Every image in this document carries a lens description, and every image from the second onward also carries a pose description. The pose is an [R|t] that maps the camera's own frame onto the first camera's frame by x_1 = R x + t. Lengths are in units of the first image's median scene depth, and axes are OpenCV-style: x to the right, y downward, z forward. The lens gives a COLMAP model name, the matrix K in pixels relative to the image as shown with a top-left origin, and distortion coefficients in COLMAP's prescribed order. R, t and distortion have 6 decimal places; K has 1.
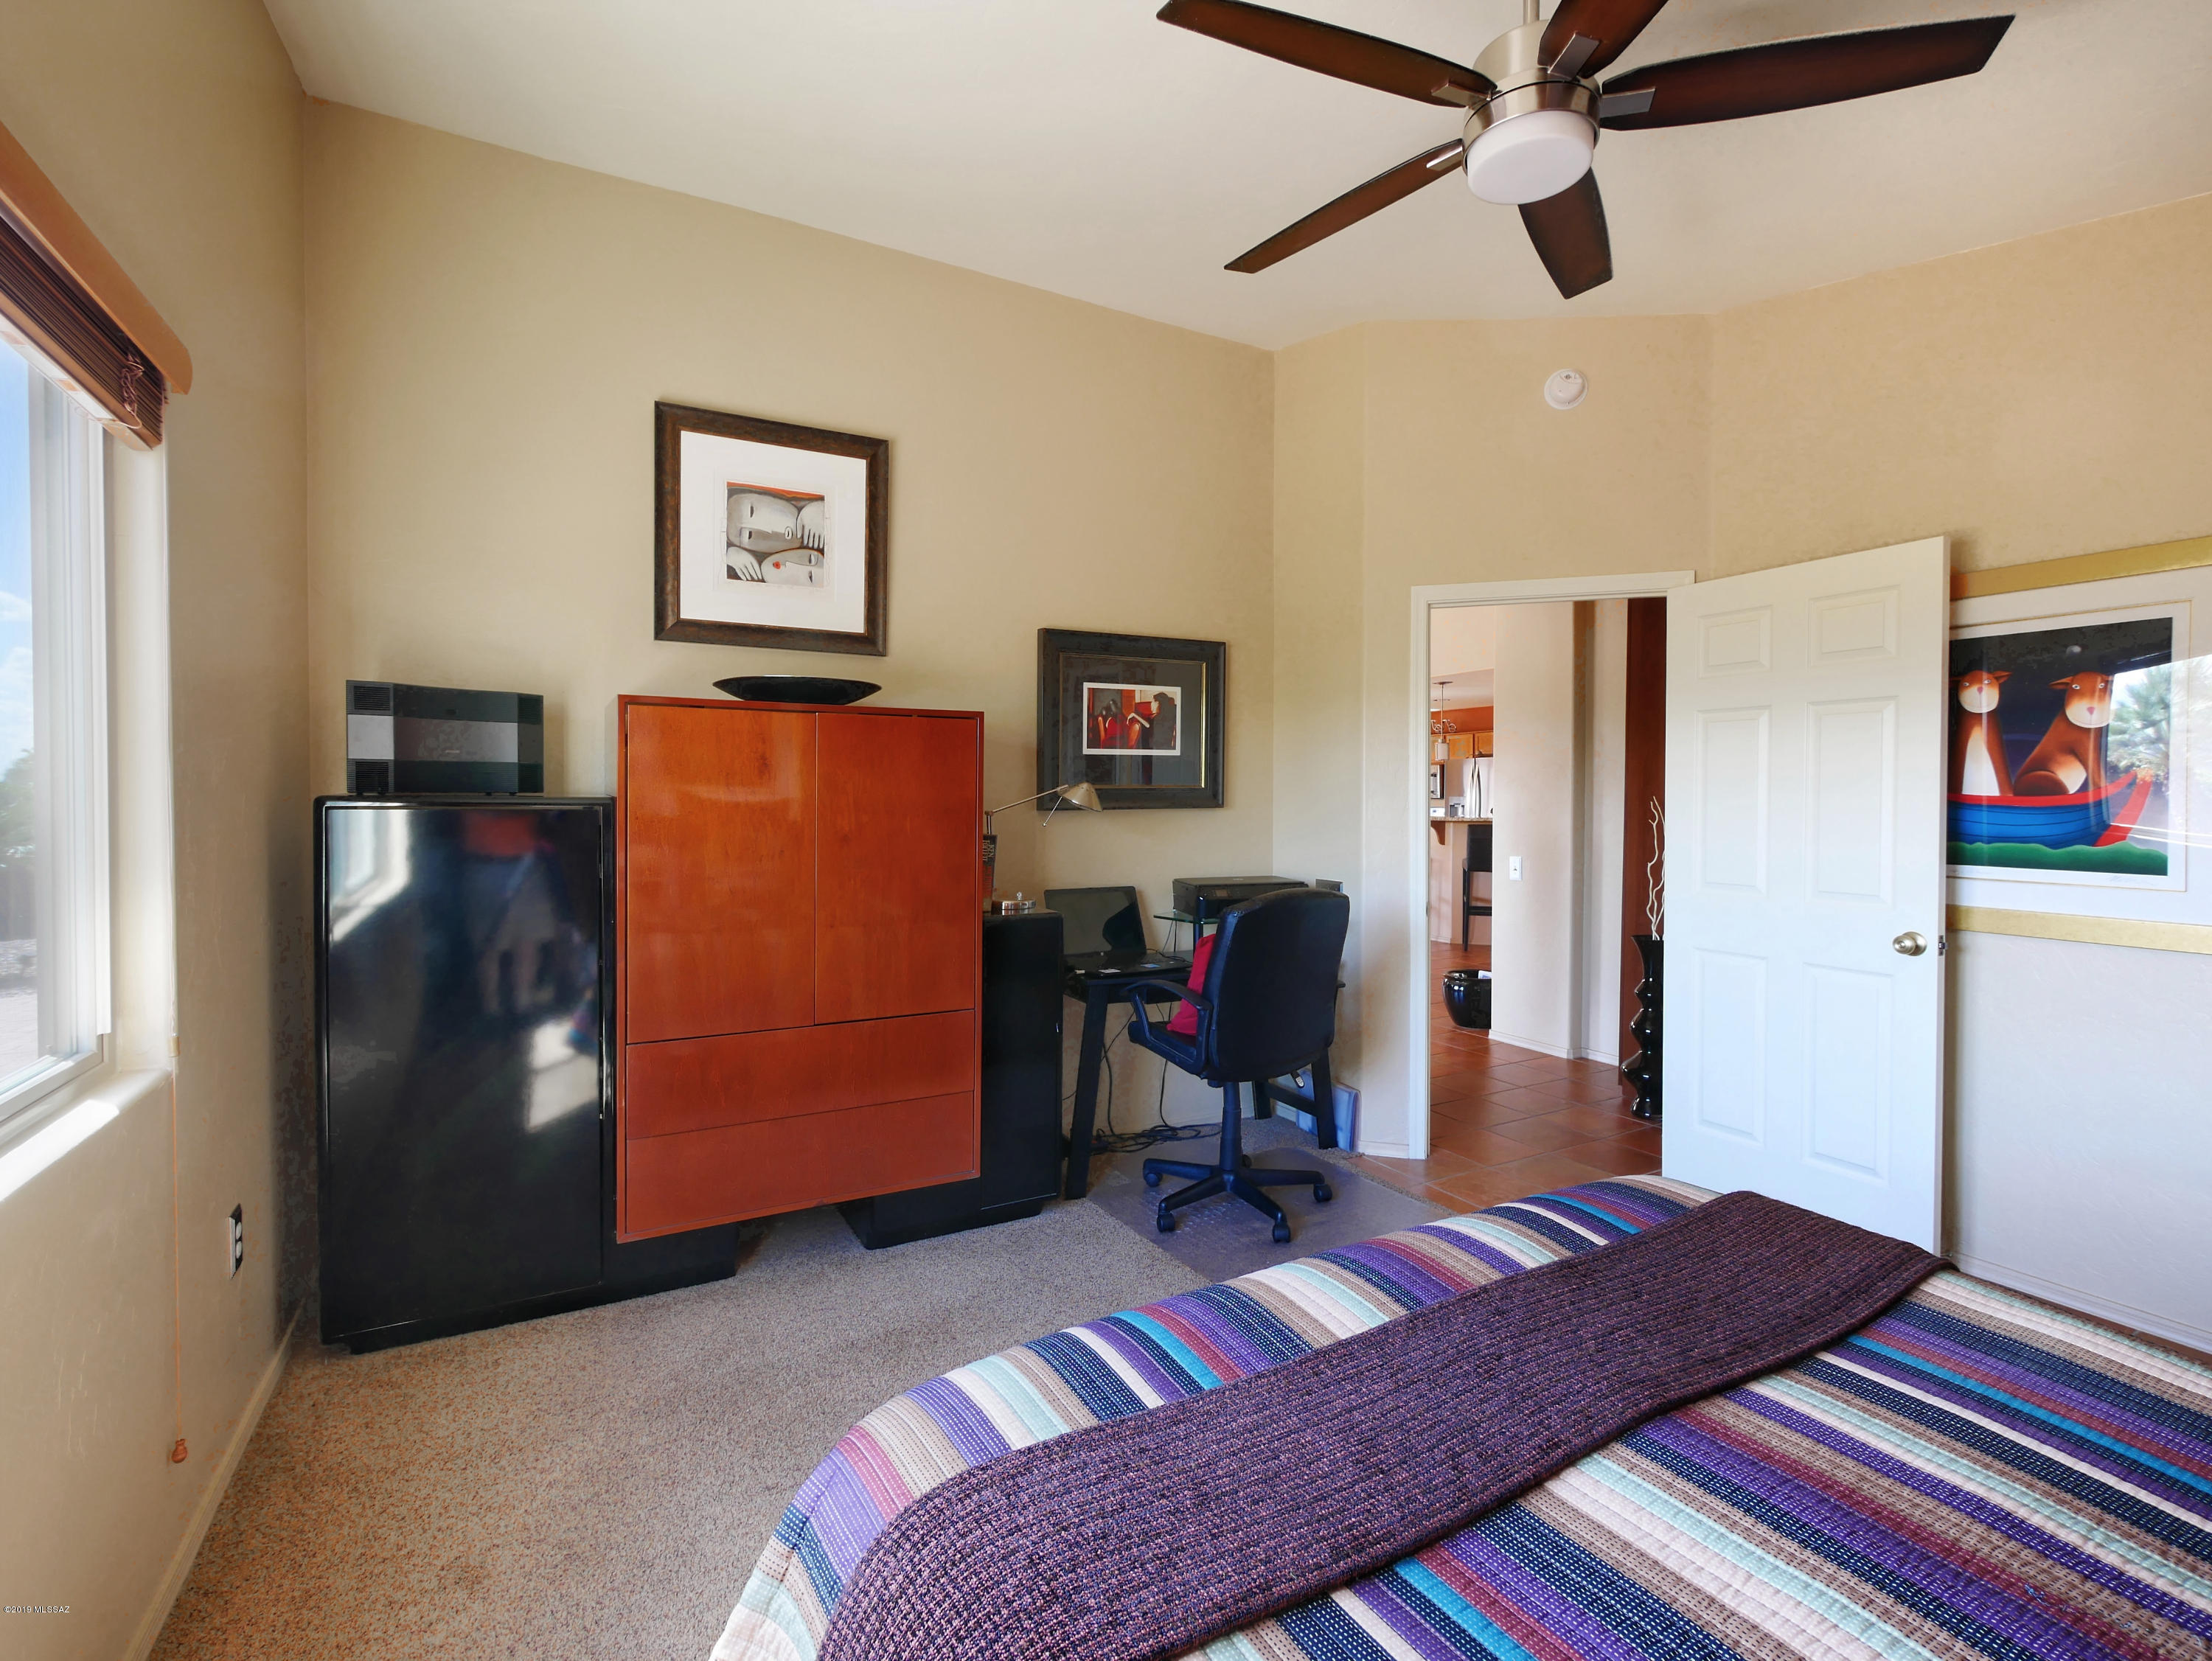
lens RADIAL K [[1033.6, 0, 1123.6], [0, 1033.6, 818.7], [0, 0, 1]] dist [0.000803, -0.000441]
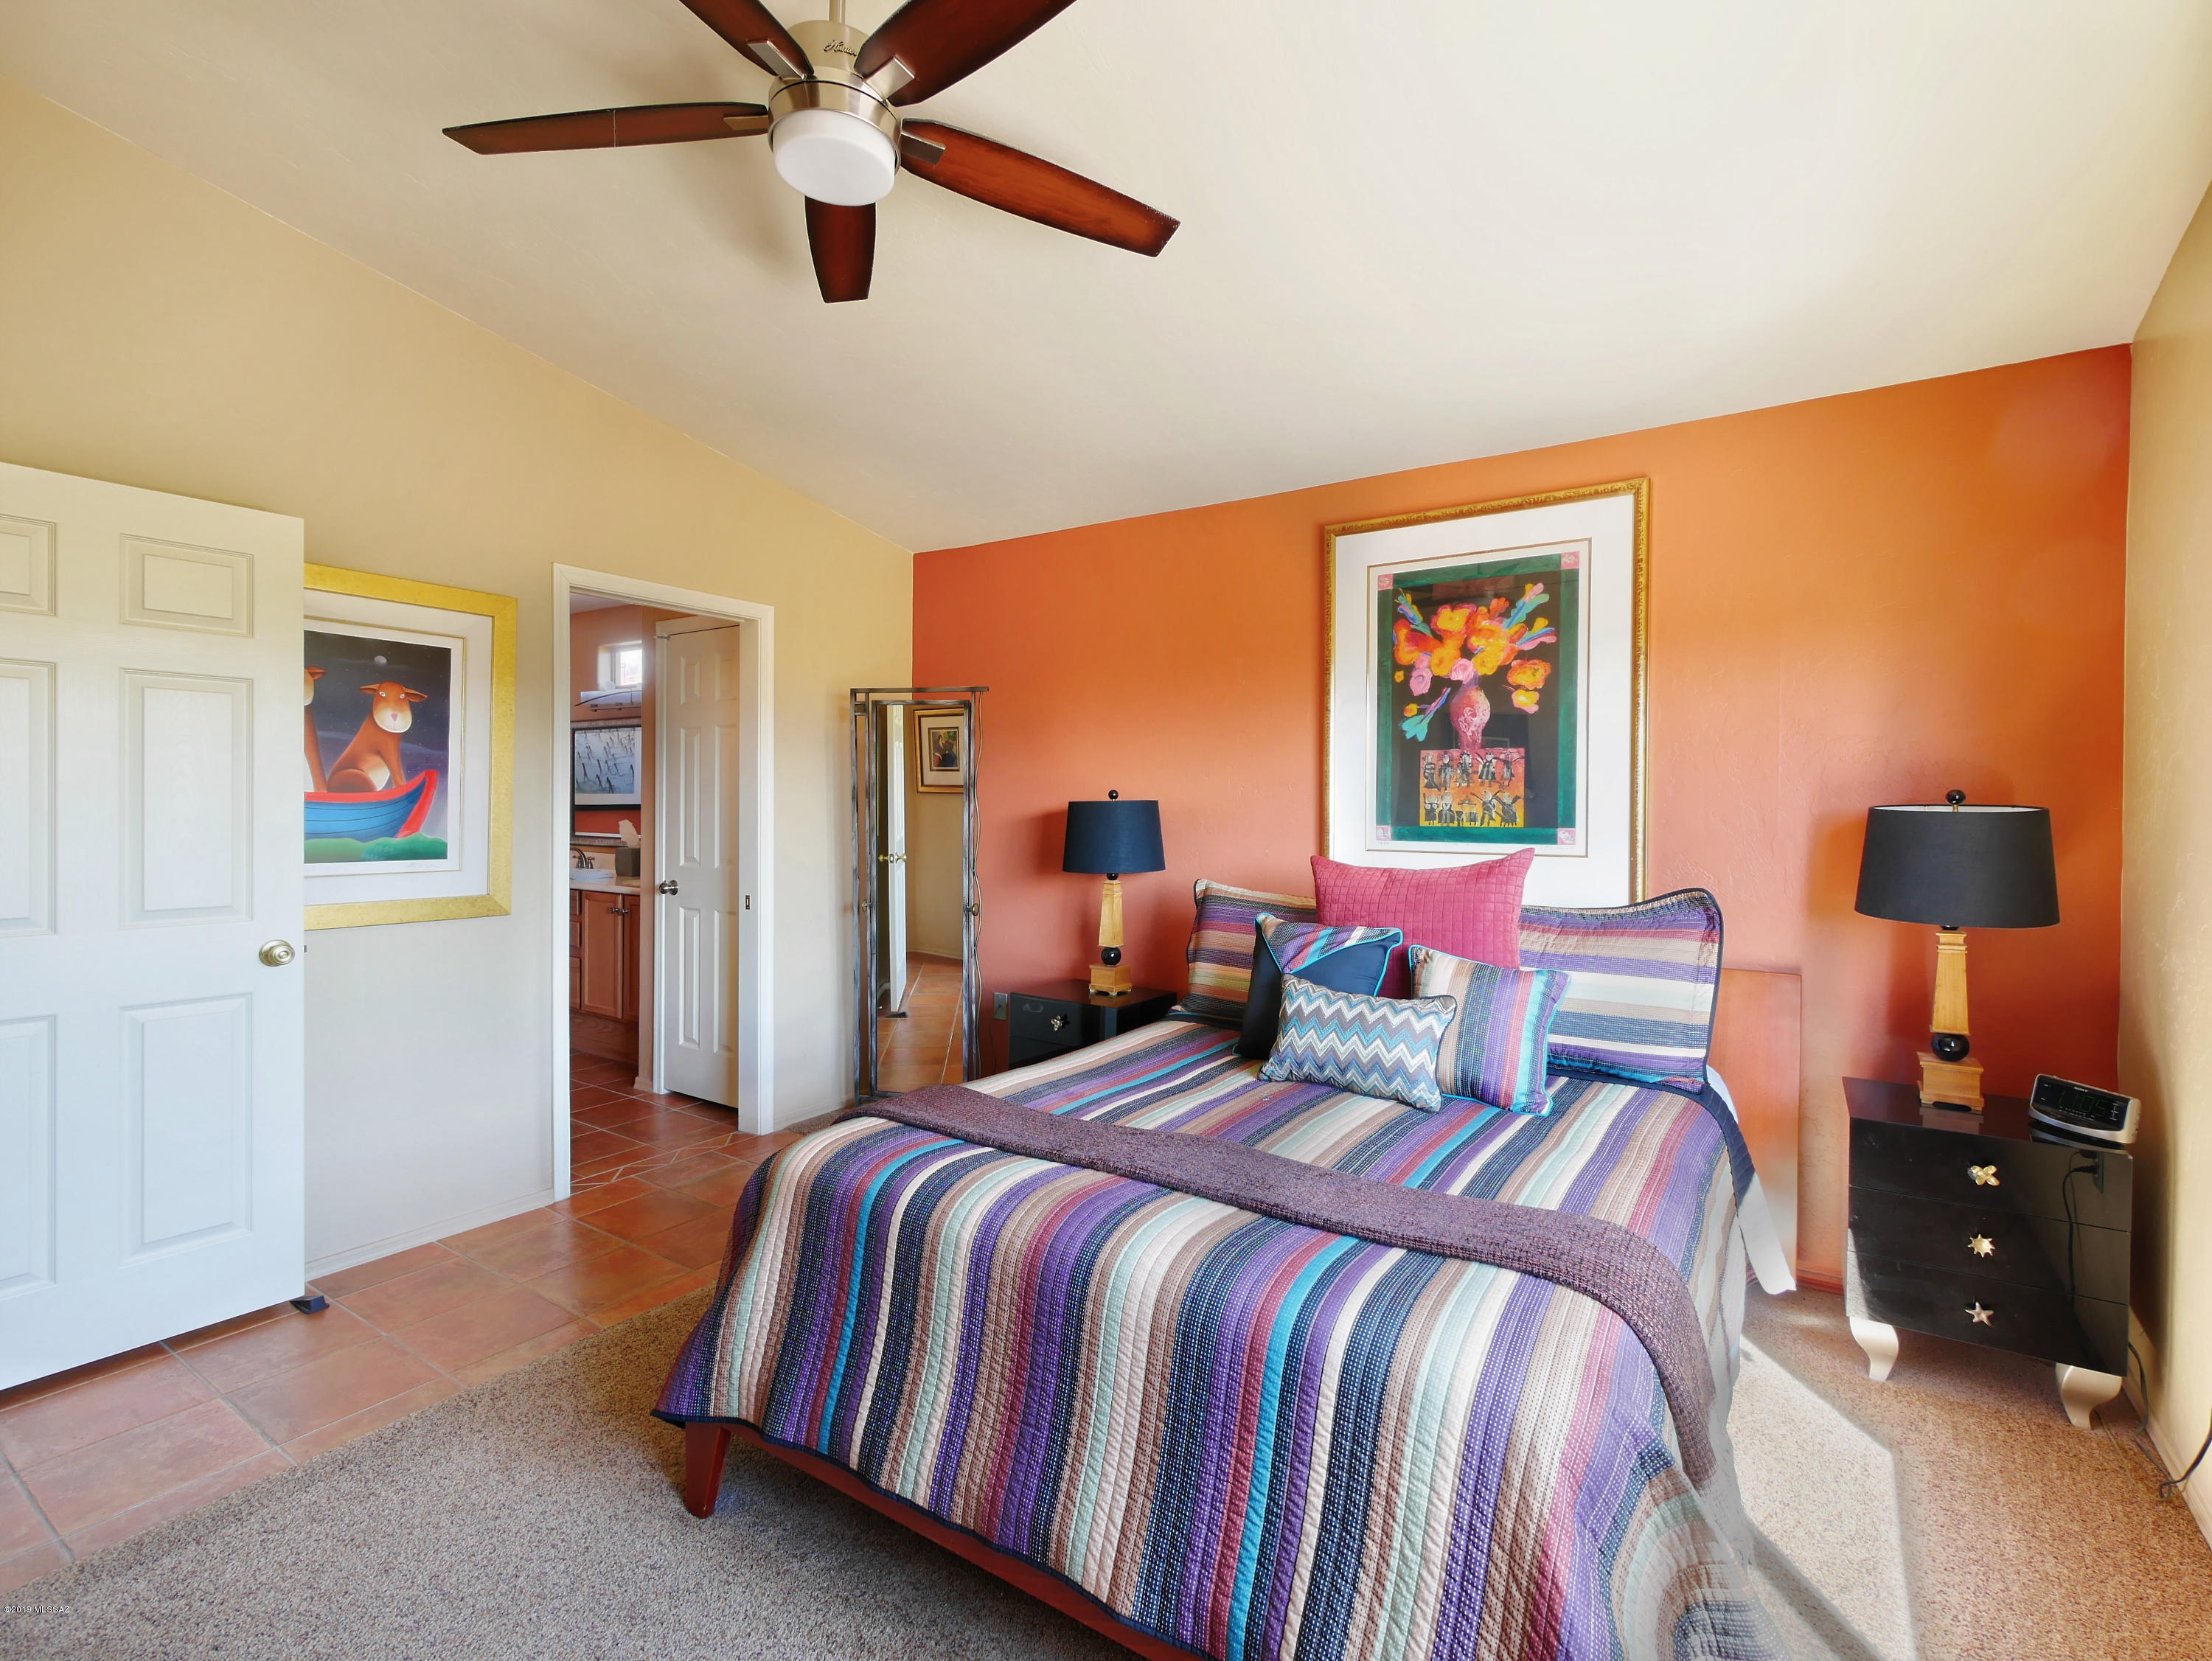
lens RADIAL K [[1033.6, 0, 1123.9], [0, 1033.6, 815.4], [0, 0, 1]] dist [0.000803, -0.000441]
pose [[-0.461601, -0.018970, 0.886885, -0.678848], [0.002269, 0.999743, 0.022565, -0.033970], [-0.887085, 0.012428, -0.461439, 1.285480]]
